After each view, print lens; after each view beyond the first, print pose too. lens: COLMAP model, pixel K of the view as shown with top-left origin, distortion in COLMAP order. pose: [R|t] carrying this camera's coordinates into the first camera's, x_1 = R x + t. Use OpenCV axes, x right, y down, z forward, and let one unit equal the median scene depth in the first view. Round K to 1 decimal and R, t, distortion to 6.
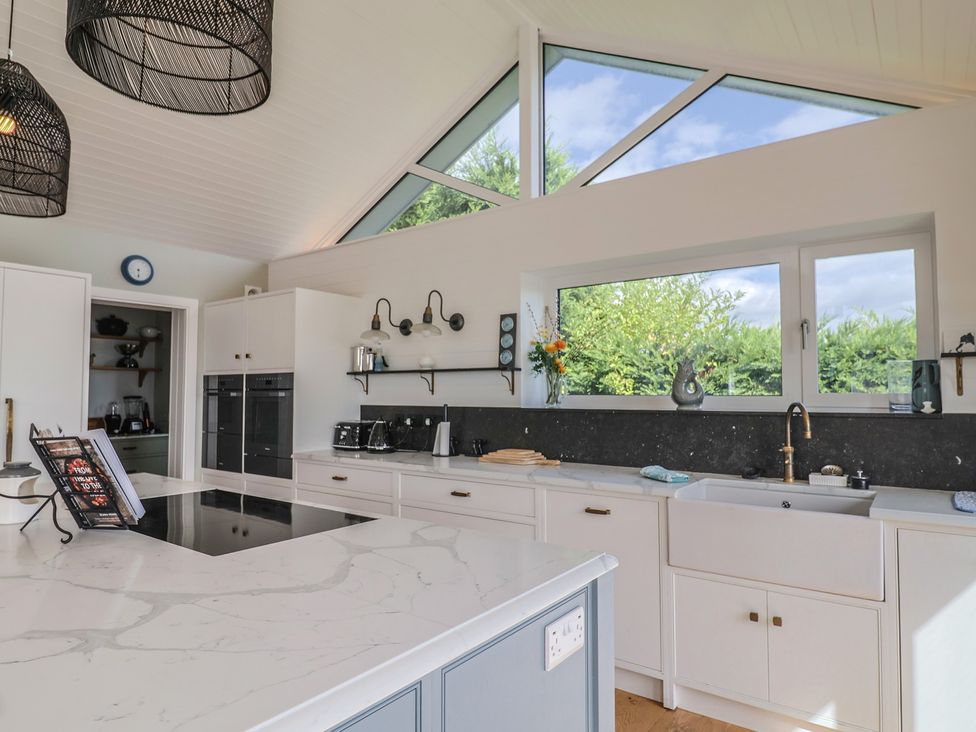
lens RADIAL K [[590.5, 0, 492.3], [0, 590.5, 365.6], [0, 0, 1]] dist [-0.008388, -0.006892]
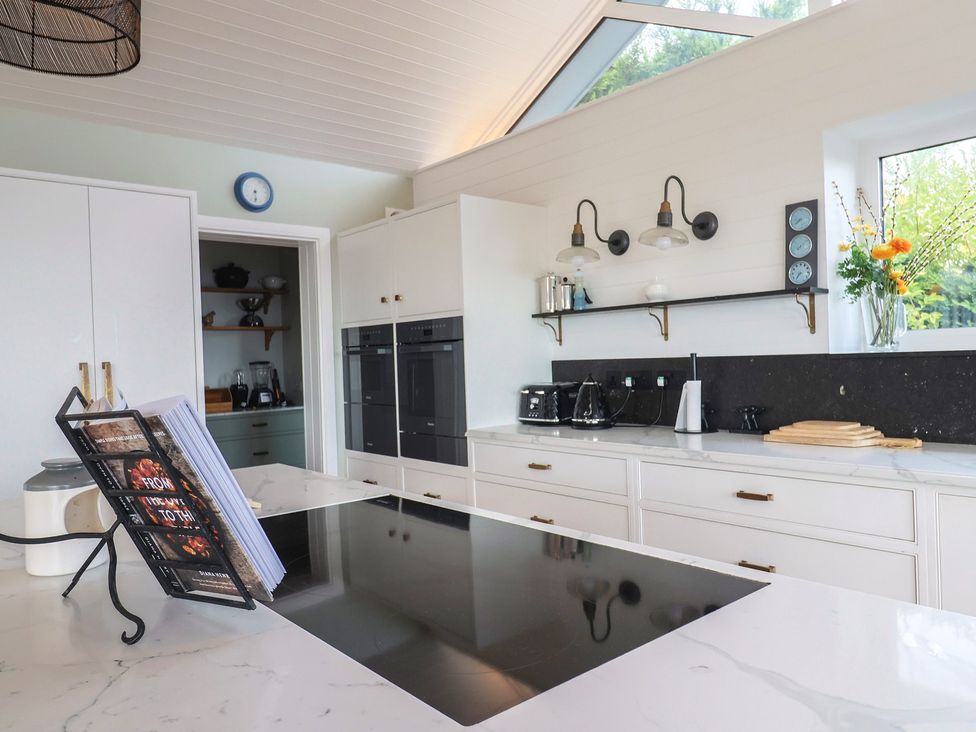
lens RADIAL K [[698.4, 0, 494.1], [0, 698.4, 361.6], [0, 0, 1]] dist [-0.006283, 0.004366]
pose [[0.974150, -0.030147, -0.223881, -0.125608], [0.042858, 0.997720, 0.052134, 0.026300], [0.221798, -0.060382, 0.973221, 0.211749]]
